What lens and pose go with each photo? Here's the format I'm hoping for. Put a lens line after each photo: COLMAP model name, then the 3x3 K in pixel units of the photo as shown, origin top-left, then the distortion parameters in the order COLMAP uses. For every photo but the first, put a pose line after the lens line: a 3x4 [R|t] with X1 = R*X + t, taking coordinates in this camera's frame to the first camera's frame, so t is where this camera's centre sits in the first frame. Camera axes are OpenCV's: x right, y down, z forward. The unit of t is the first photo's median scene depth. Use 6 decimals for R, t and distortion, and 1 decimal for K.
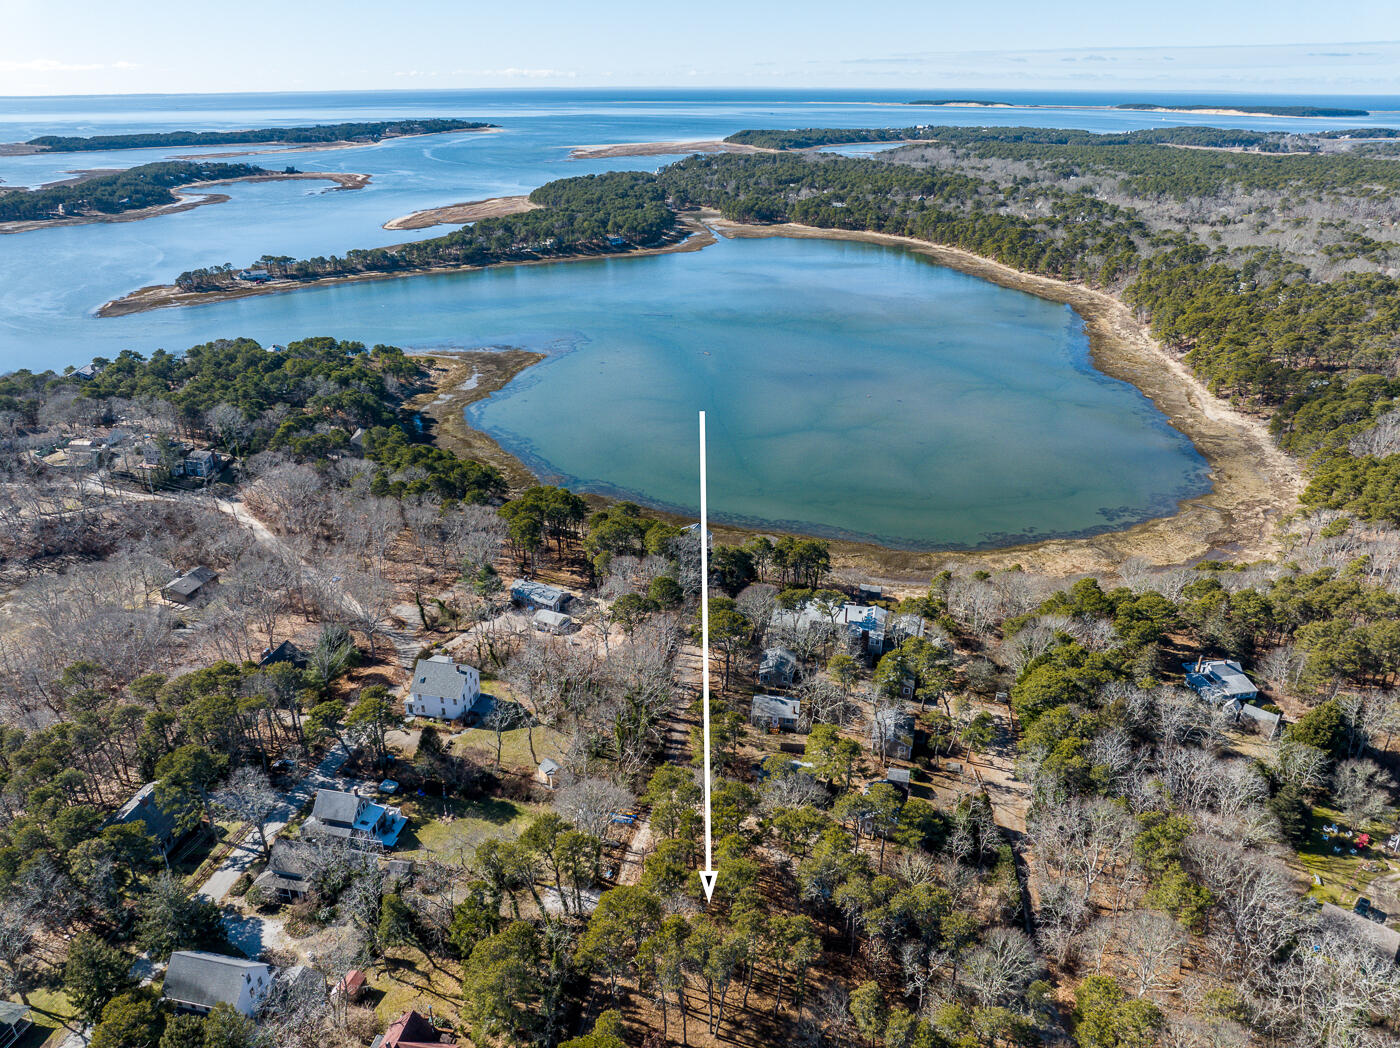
lens RADIAL K [[1016.8, 0, 696.4], [0, 1016.8, 523.7], [0, 0, 1]] dist [-0.033356, 0.022372]
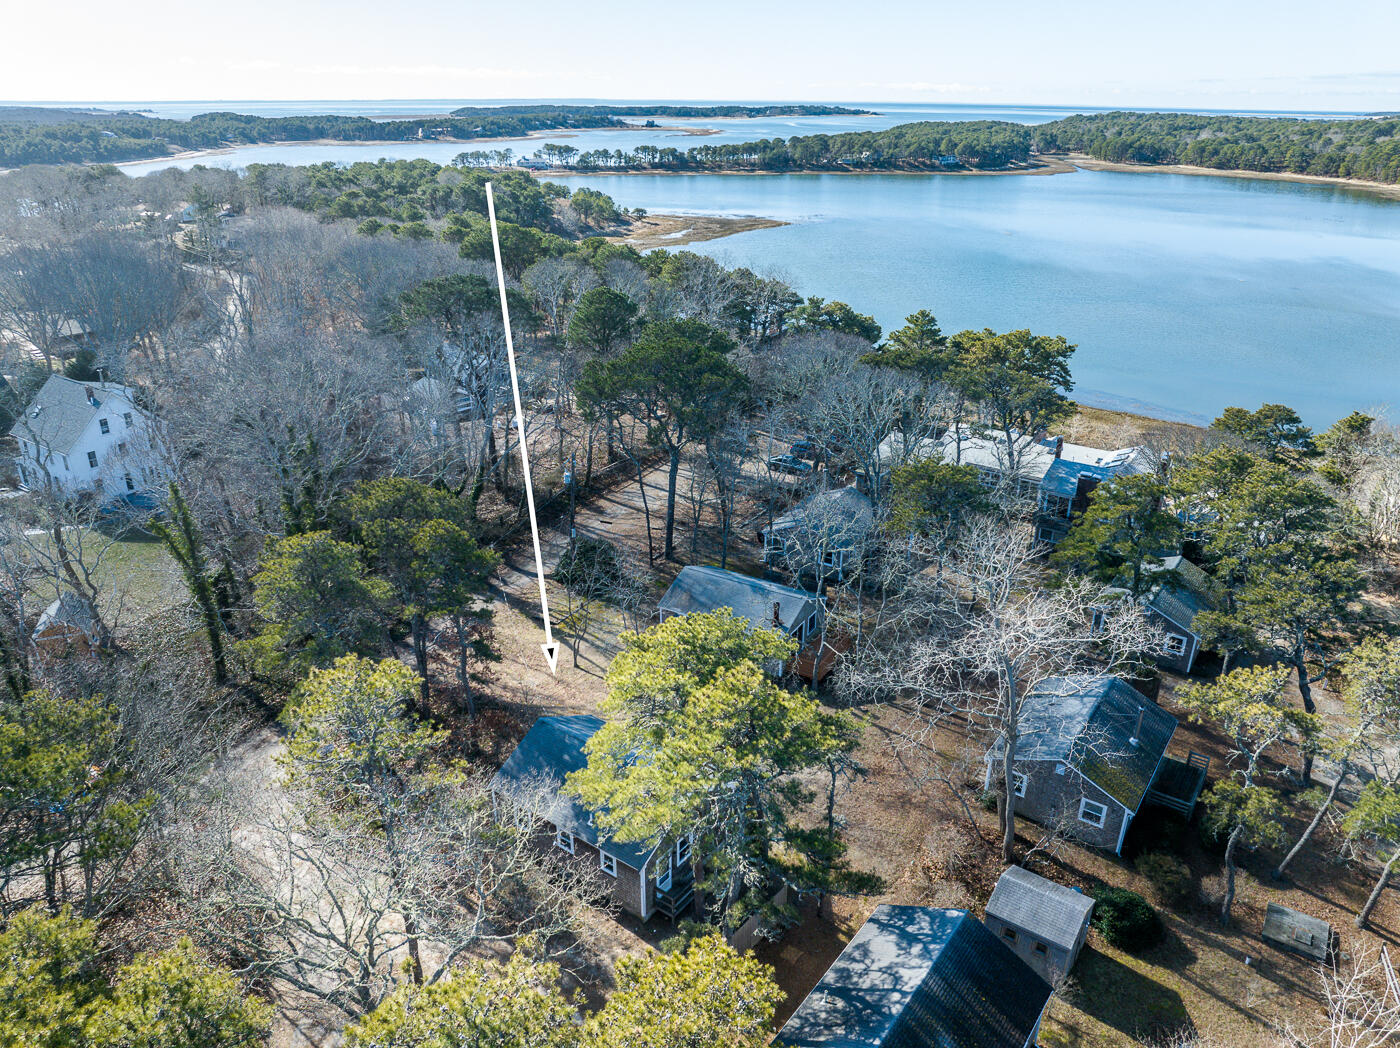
lens RADIAL K [[1016.8, 0, 697.9], [0, 1016.8, 523.5], [0, 0, 1]] dist [-0.033356, 0.022372]
pose [[0.935562, 0.151372, -0.319077, 0.045874], [-0.155077, 0.987804, 0.013920, 0.041229], [0.317293, 0.036458, 0.947627, 0.182729]]
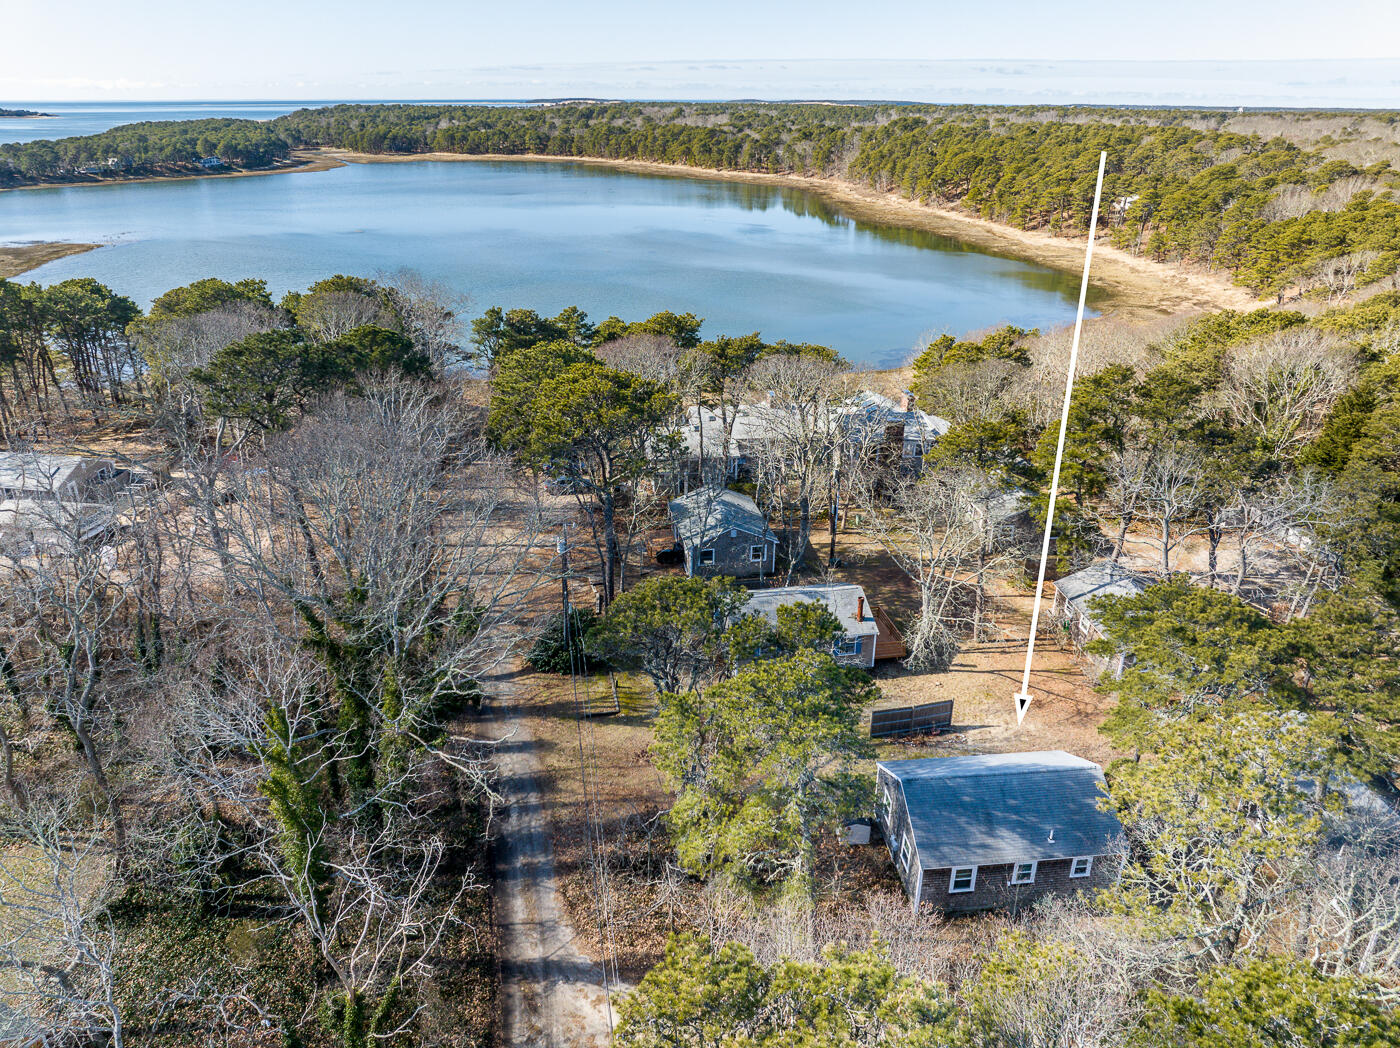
lens RADIAL K [[1016.8, 0, 700.8], [0, 1016.8, 527.0], [0, 0, 1]] dist [-0.033356, 0.022372]
pose [[0.937699, -0.131522, 0.321593, -0.013948], [0.133907, 0.990883, 0.014795, 0.038994], [-0.320607, 0.029191, 0.946762, 0.190048]]
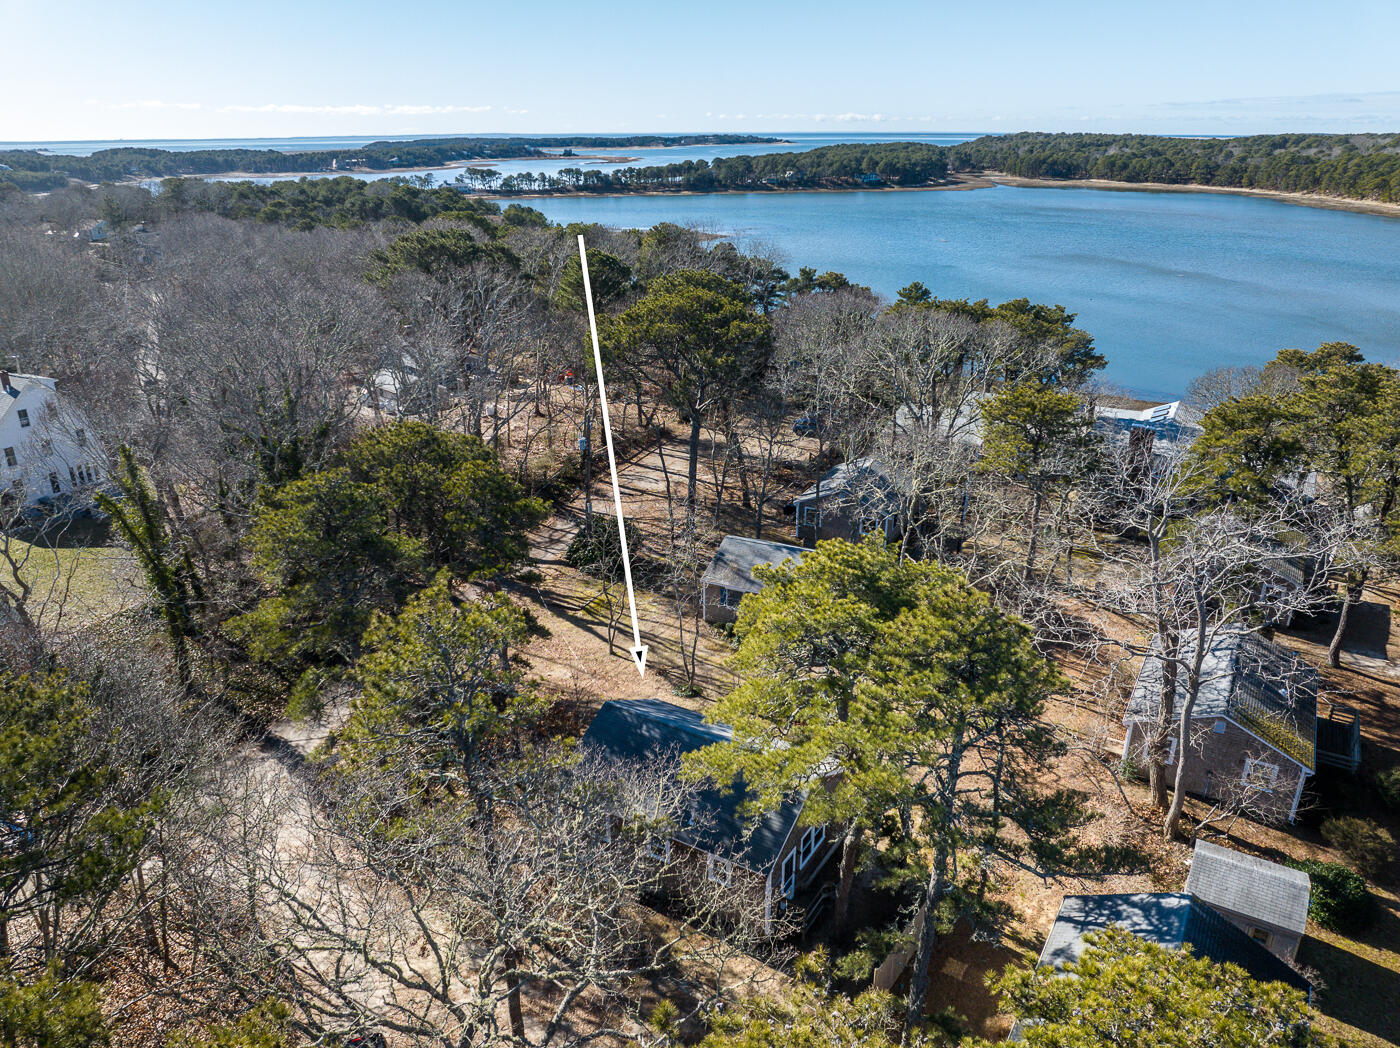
lens RADIAL K [[1016.8, 0, 698.8], [0, 1016.8, 521.9], [0, 0, 1]] dist [-0.033356, 0.022372]
pose [[0.961188, 0.103146, -0.255887, 0.034181], [-0.113123, 0.993278, -0.024542, 0.047776], [0.251635, 0.052536, 0.966395, 0.191480]]
